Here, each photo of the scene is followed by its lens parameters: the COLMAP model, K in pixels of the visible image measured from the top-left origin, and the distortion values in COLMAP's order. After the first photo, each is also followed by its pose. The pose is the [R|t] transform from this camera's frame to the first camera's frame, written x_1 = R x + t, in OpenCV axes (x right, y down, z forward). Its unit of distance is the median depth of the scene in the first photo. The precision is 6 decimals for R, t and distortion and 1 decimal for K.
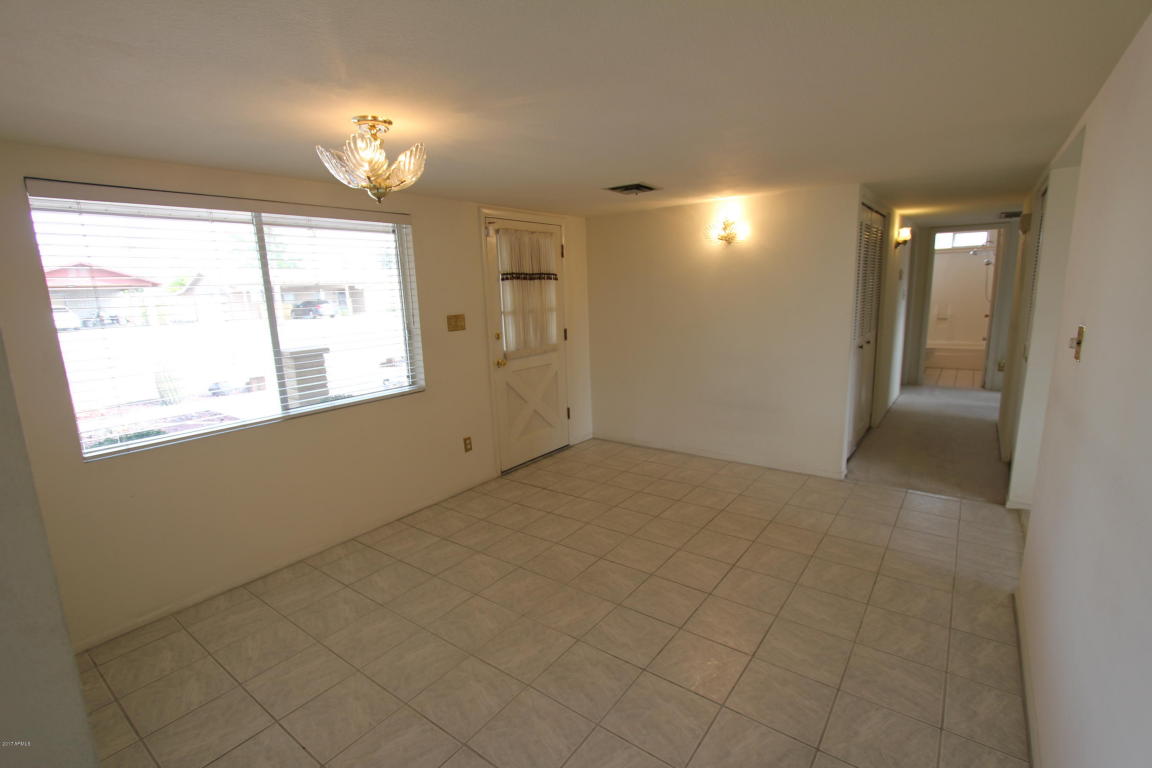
lens RADIAL K [[533.2, 0, 576.0], [0, 533.2, 384.0], [0, 0, 1]] dist [-0.000419, -0.000028]
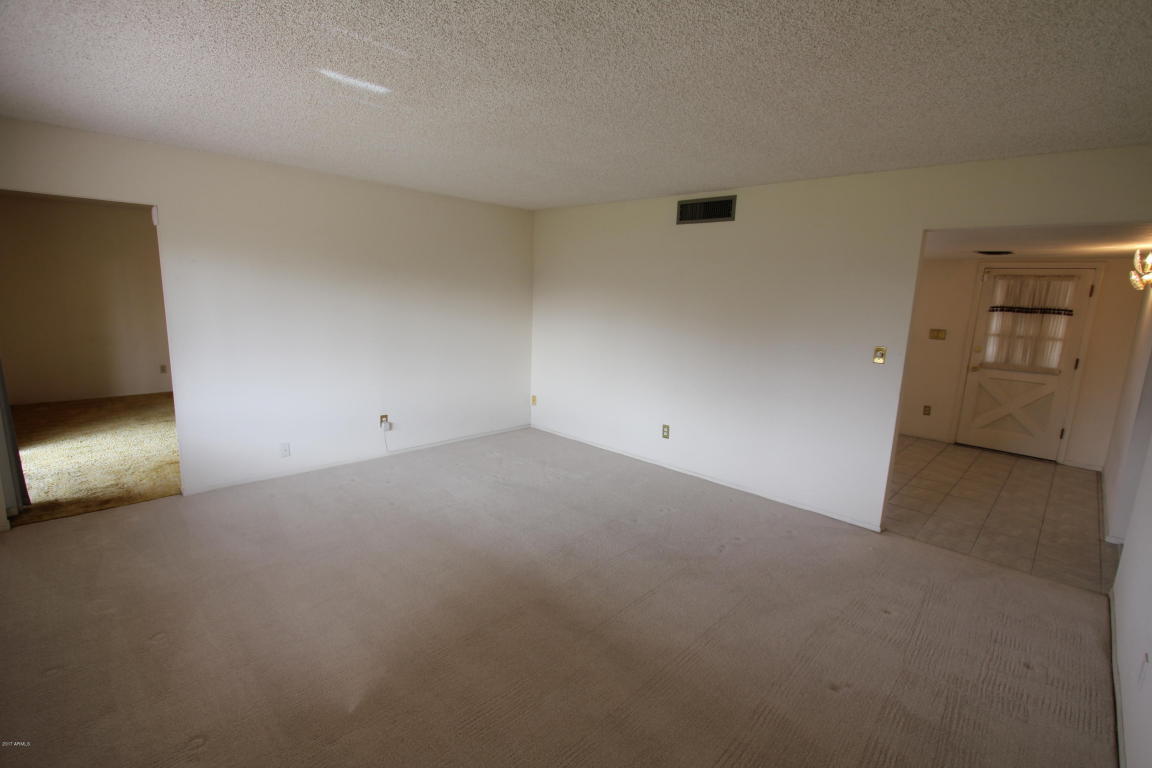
lens RADIAL K [[533.2, 0, 576.0], [0, 533.2, 384.0], [0, 0, 1]] dist [-0.000419, -0.000028]
pose [[-0.117368, 0.206251, -0.971435, 1.340709], [-0.210196, 0.950874, 0.227281, -0.096096], [0.970589, 0.230867, -0.068249, 0.067450]]
